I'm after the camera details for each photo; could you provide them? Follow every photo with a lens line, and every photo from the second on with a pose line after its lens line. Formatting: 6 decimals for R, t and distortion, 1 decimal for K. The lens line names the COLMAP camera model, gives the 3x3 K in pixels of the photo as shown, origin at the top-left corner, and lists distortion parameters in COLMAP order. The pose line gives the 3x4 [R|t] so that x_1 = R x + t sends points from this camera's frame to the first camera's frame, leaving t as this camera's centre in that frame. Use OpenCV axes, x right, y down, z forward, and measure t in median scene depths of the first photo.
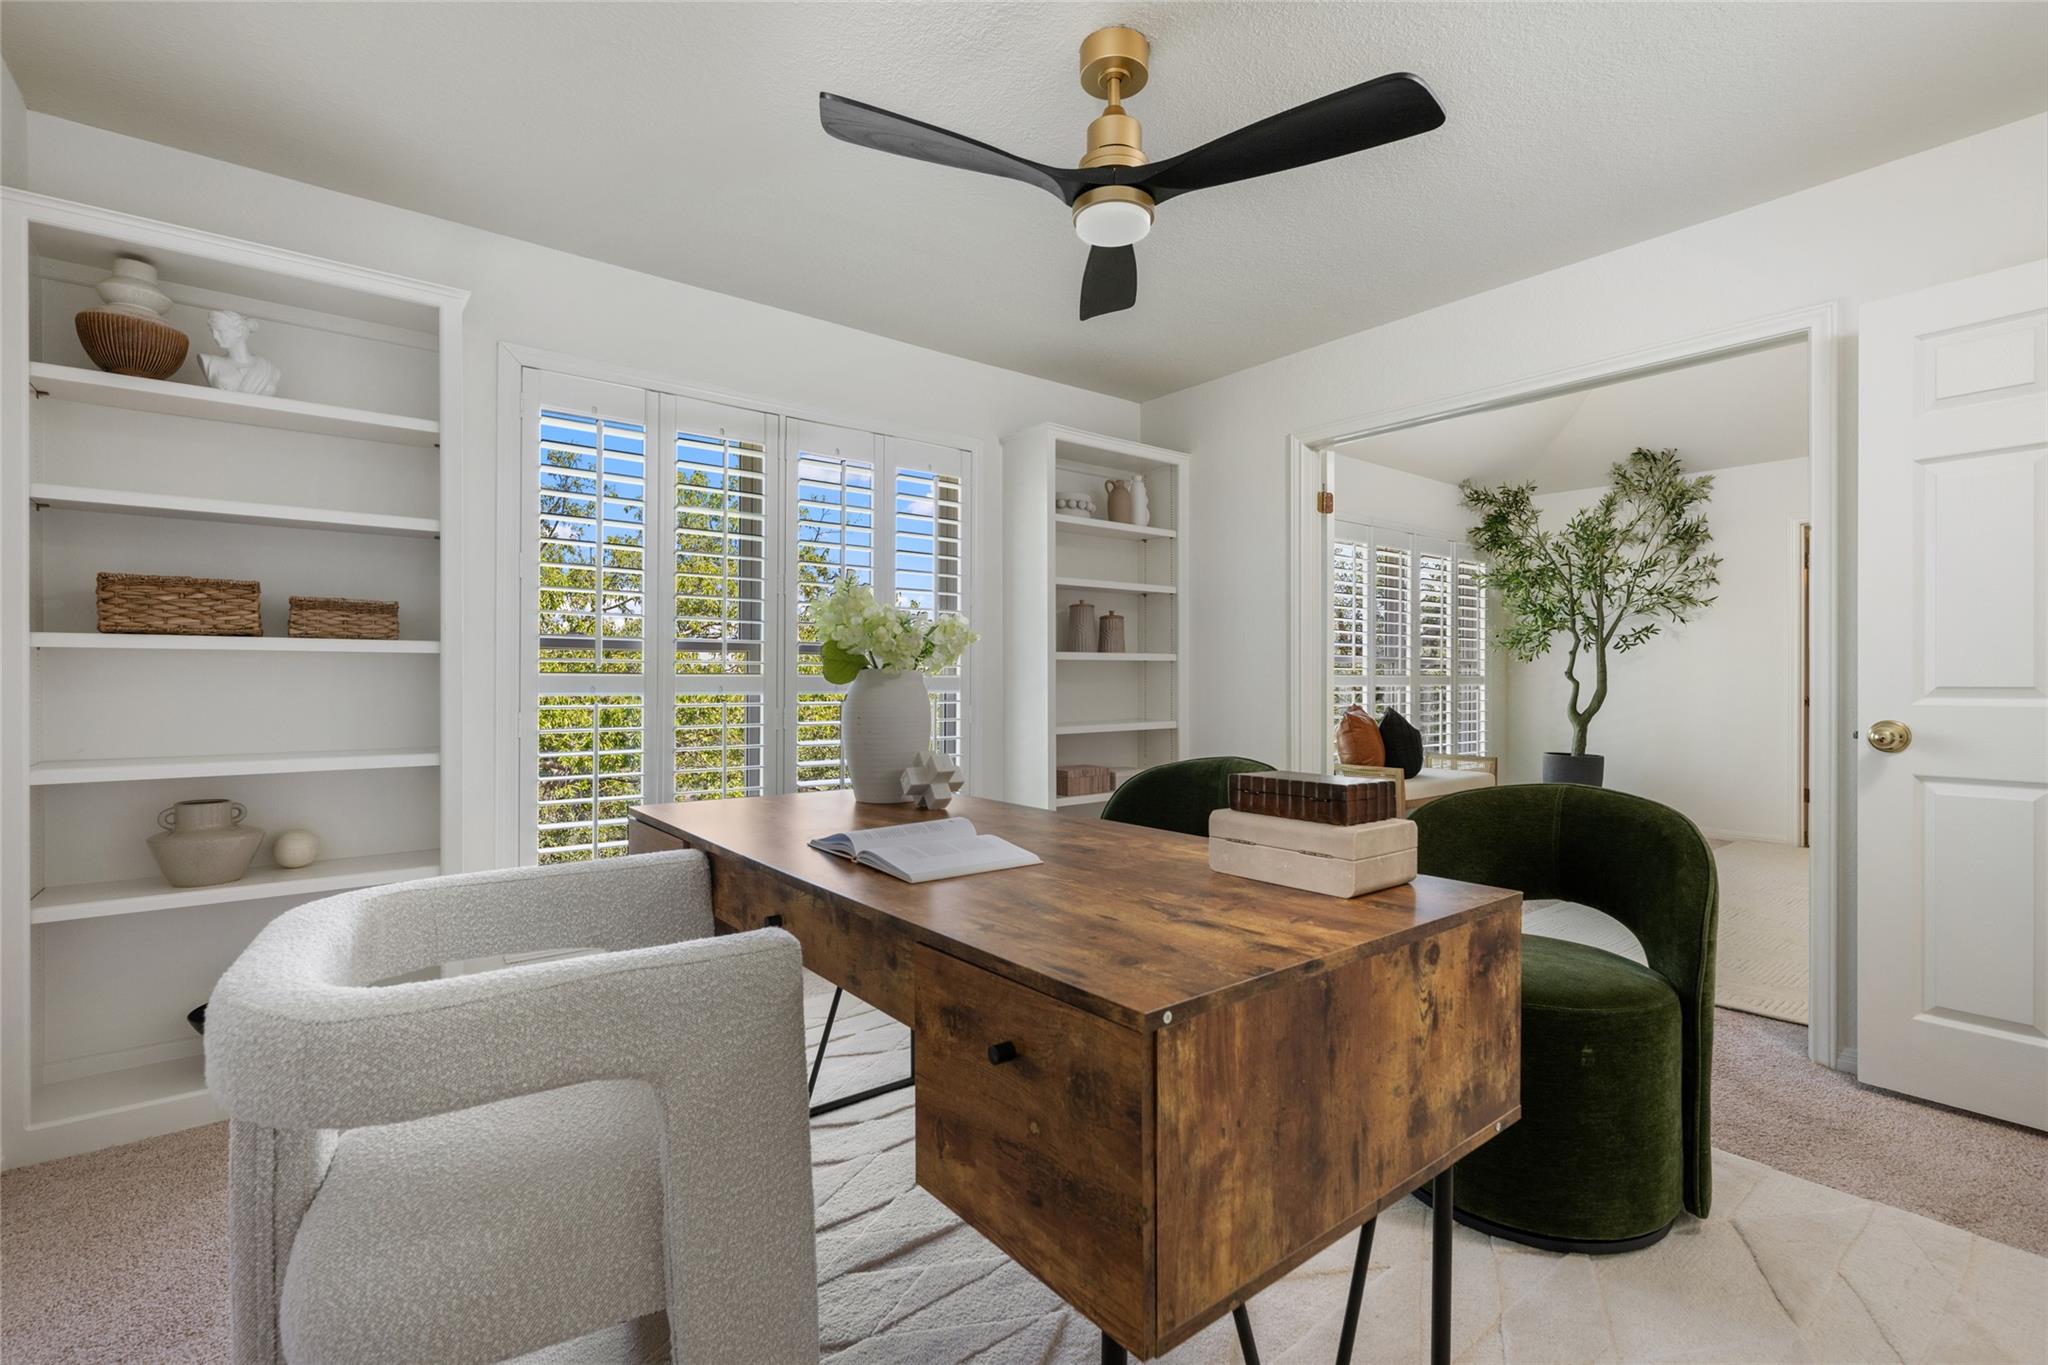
lens RADIAL K [[933.1, 0, 1024.0], [0, 933.1, 682.5], [0, 0, 1]] dist [-0.001888, -0.000257]
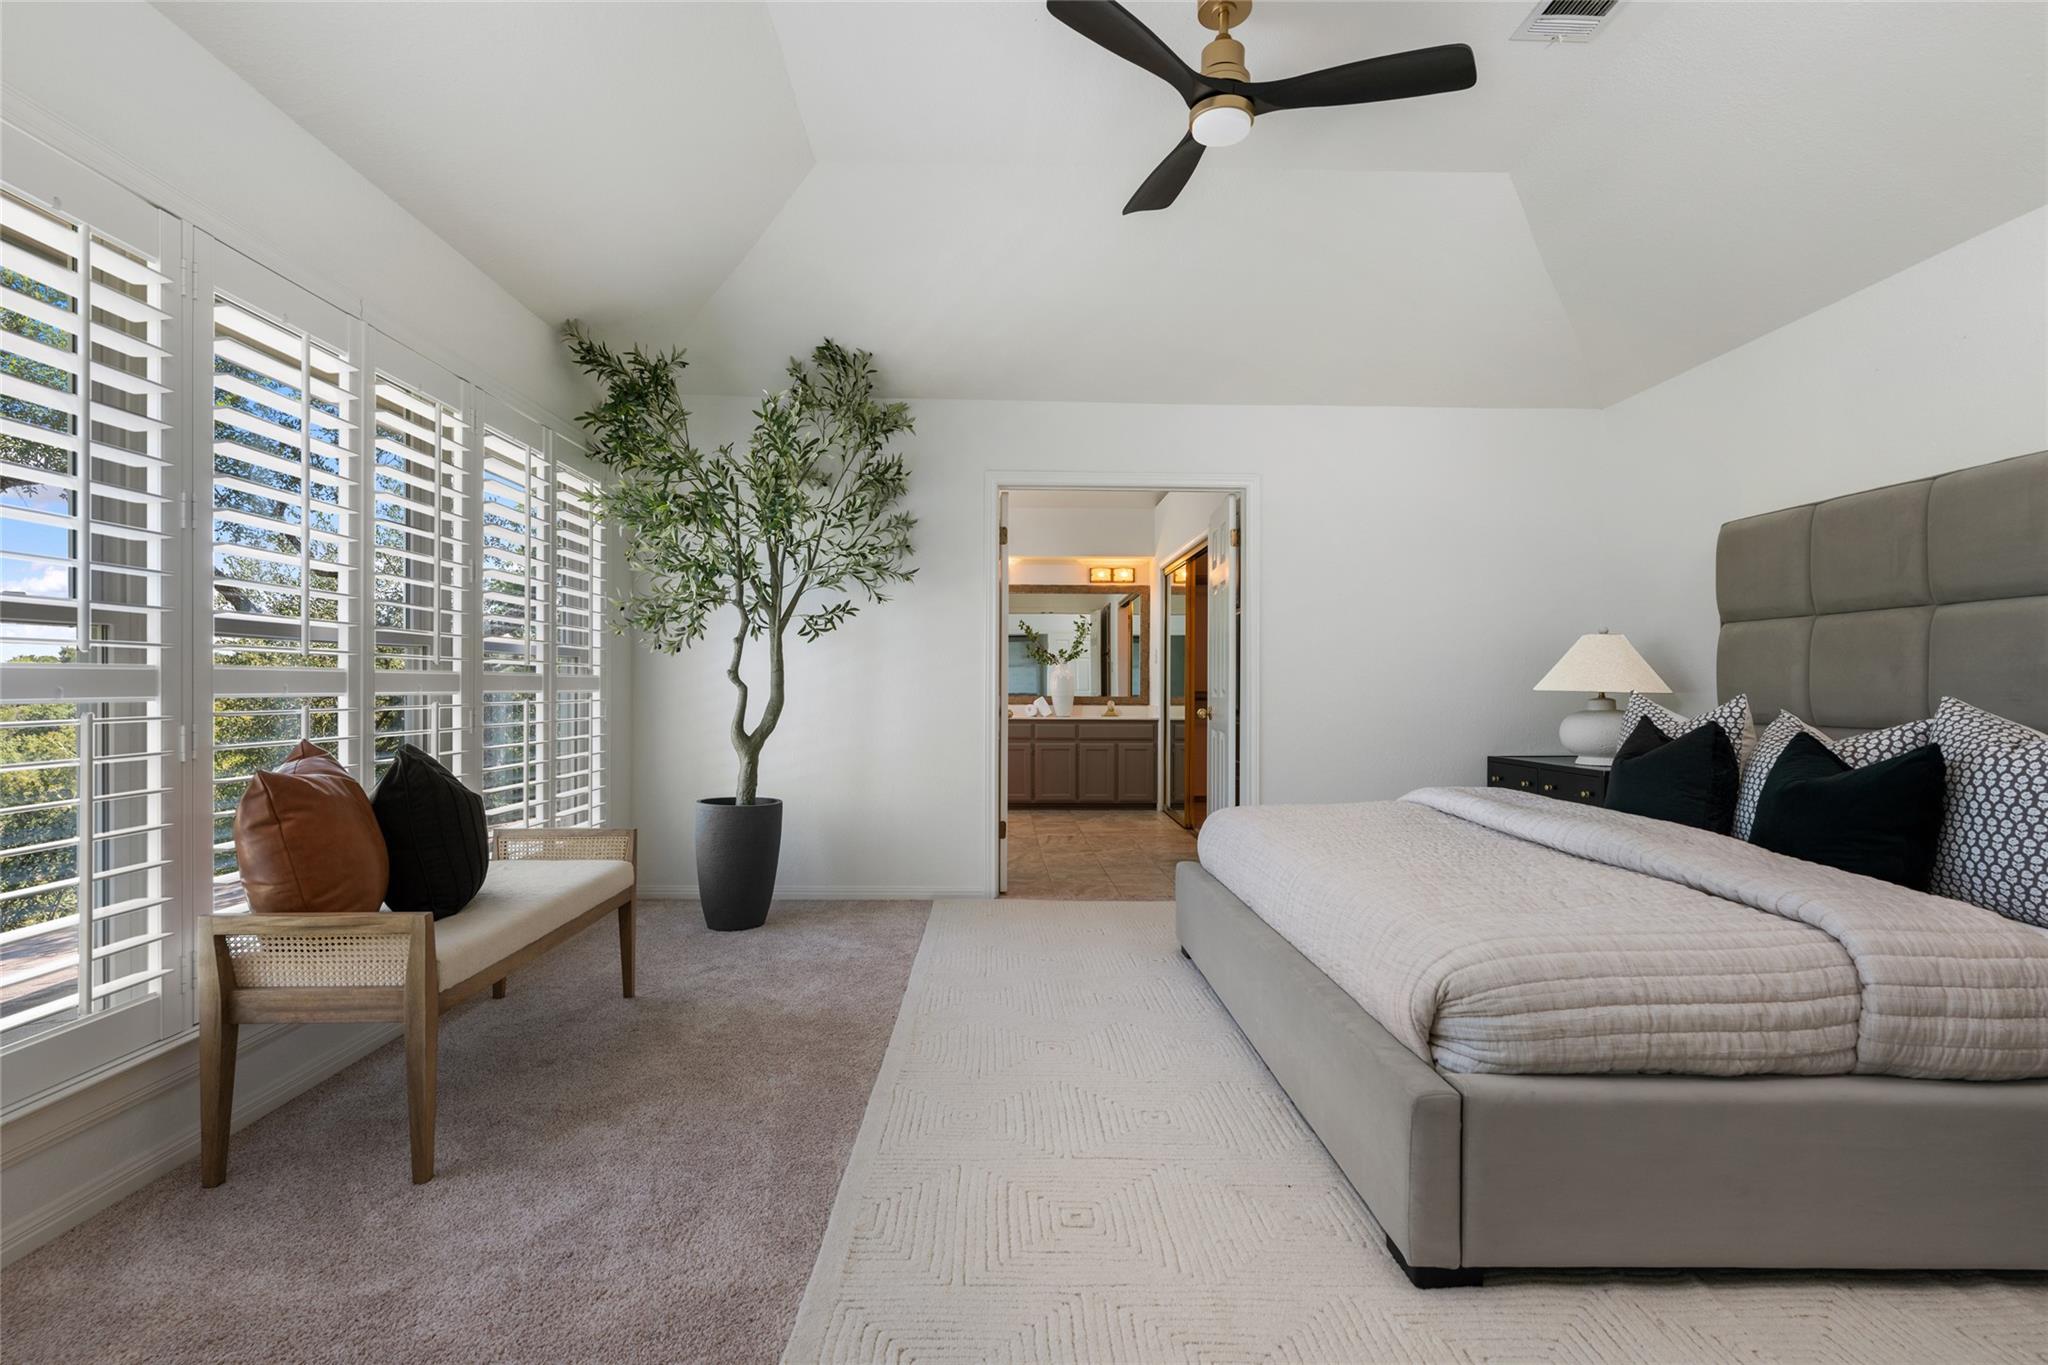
lens RADIAL K [[937.5, 0, 1022.9], [0, 937.5, 689.7], [0, 0, 1]] dist [-0.002835, -0.000207]
pose [[0.599282, -0.000784, 0.800537, 0.197713], [-0.001920, 0.999995, 0.002416, -0.000018], [-0.800535, -0.002985, 0.599278, 0.471287]]
